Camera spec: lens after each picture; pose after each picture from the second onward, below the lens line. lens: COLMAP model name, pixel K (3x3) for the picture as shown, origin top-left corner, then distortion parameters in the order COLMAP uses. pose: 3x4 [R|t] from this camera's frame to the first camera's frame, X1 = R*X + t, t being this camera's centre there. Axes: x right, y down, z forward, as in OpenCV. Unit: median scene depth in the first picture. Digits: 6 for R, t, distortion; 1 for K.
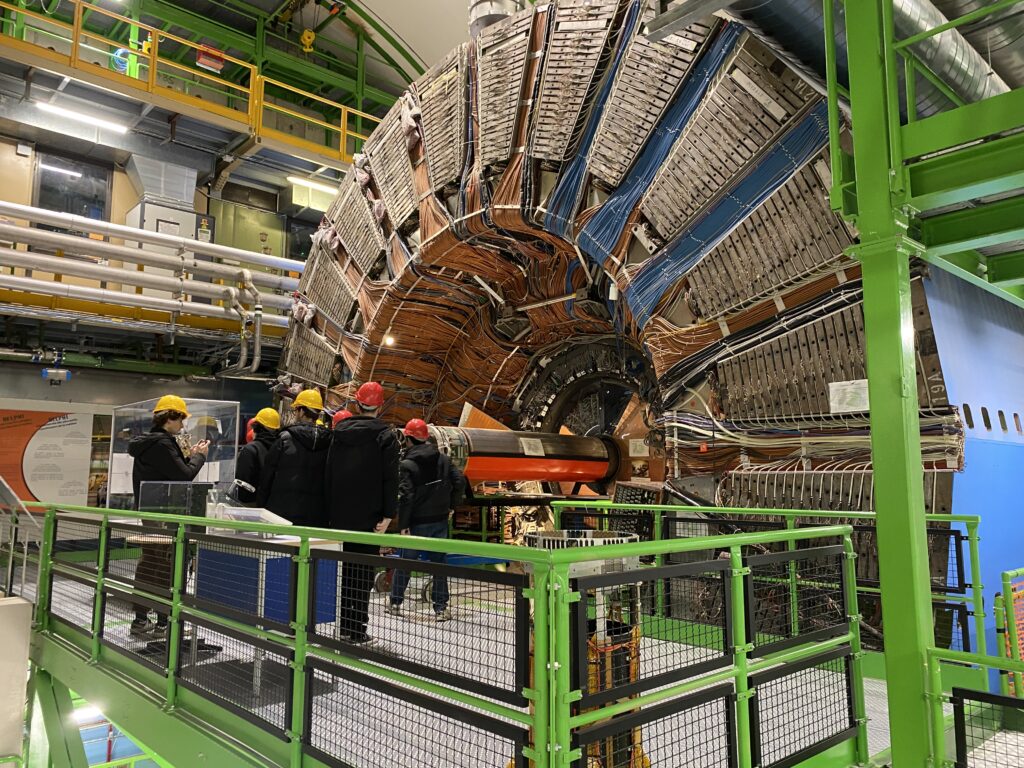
lens RADIAL K [[777.1, 0, 511.8], [0, 777.1, 381.1], [0, 0, 1]] dist [-0.002299, -0.000731]
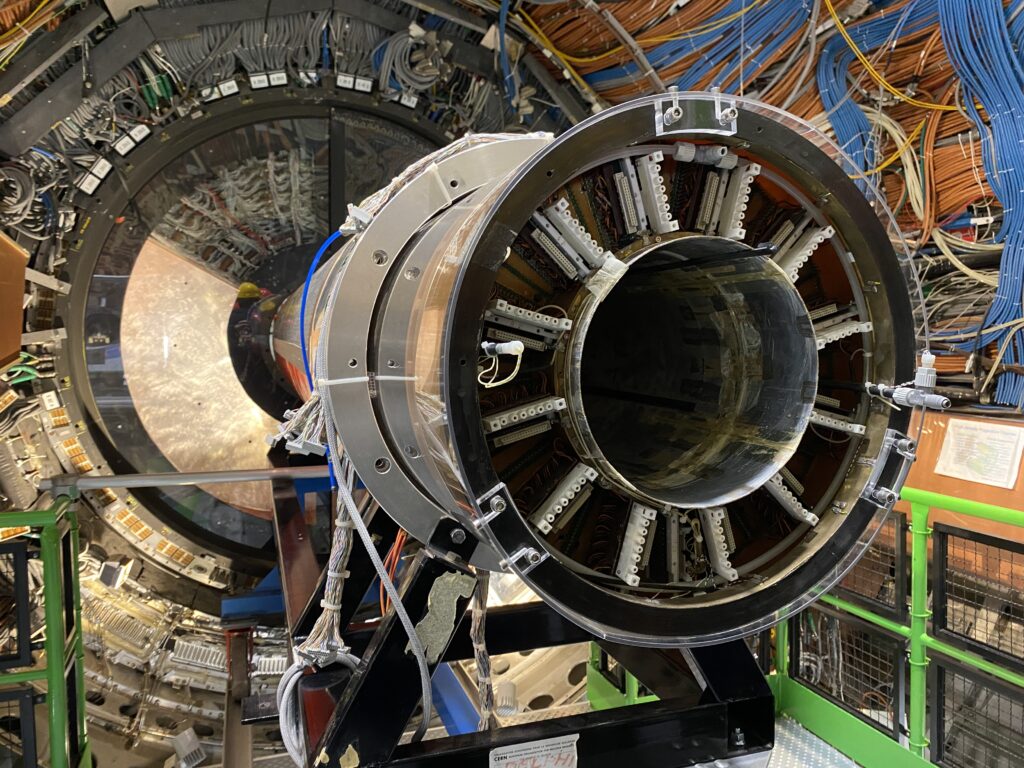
lens RADIAL K [[777.1, 0, 511.7], [0, 777.1, 383.7], [0, 0, 1]] dist [-0.002299, -0.000731]
pose [[0.409544, -0.048336, 0.911009, -0.167681], [-0.100991, 0.990056, 0.097931, 0.072864], [-0.906683, -0.132111, 0.400590, 0.736383]]
